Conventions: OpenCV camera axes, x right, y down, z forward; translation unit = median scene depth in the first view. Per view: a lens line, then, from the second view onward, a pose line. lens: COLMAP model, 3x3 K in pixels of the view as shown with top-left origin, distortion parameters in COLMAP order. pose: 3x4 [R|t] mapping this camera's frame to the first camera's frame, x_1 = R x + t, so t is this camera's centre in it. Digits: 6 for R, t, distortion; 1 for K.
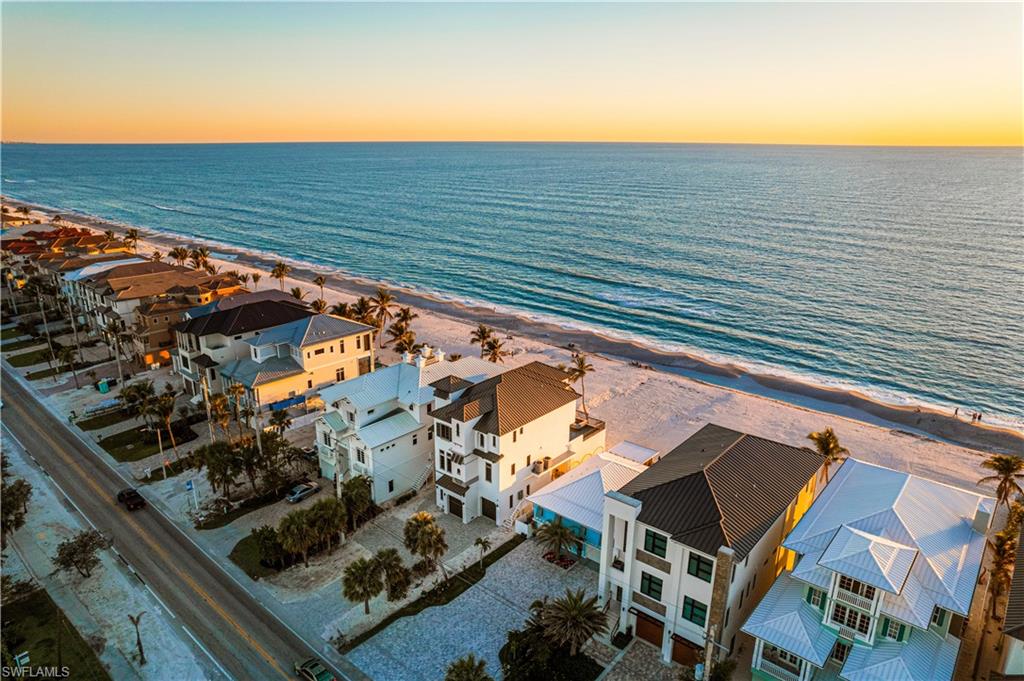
lens RADIAL K [[658.9, 0, 514.1], [0, 658.9, 341.7], [0, 0, 1]] dist [-0.087515, 0.085539]
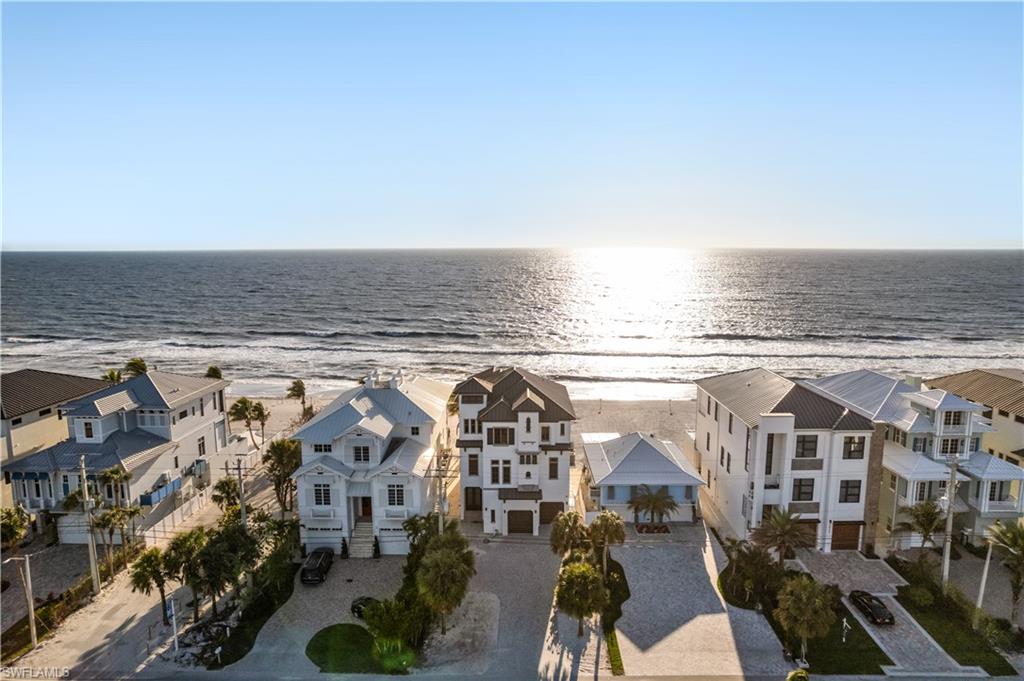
lens RADIAL K [[658.9, 0, 514.1], [0, 658.9, 341.7], [0, 0, 1]] dist [-0.087515, 0.085539]
pose [[0.765335, -0.093899, 0.636746, -0.658591], [0.193655, 0.977054, -0.088680, 0.099600], [-0.613808, 0.191179, 0.765957, 0.309488]]
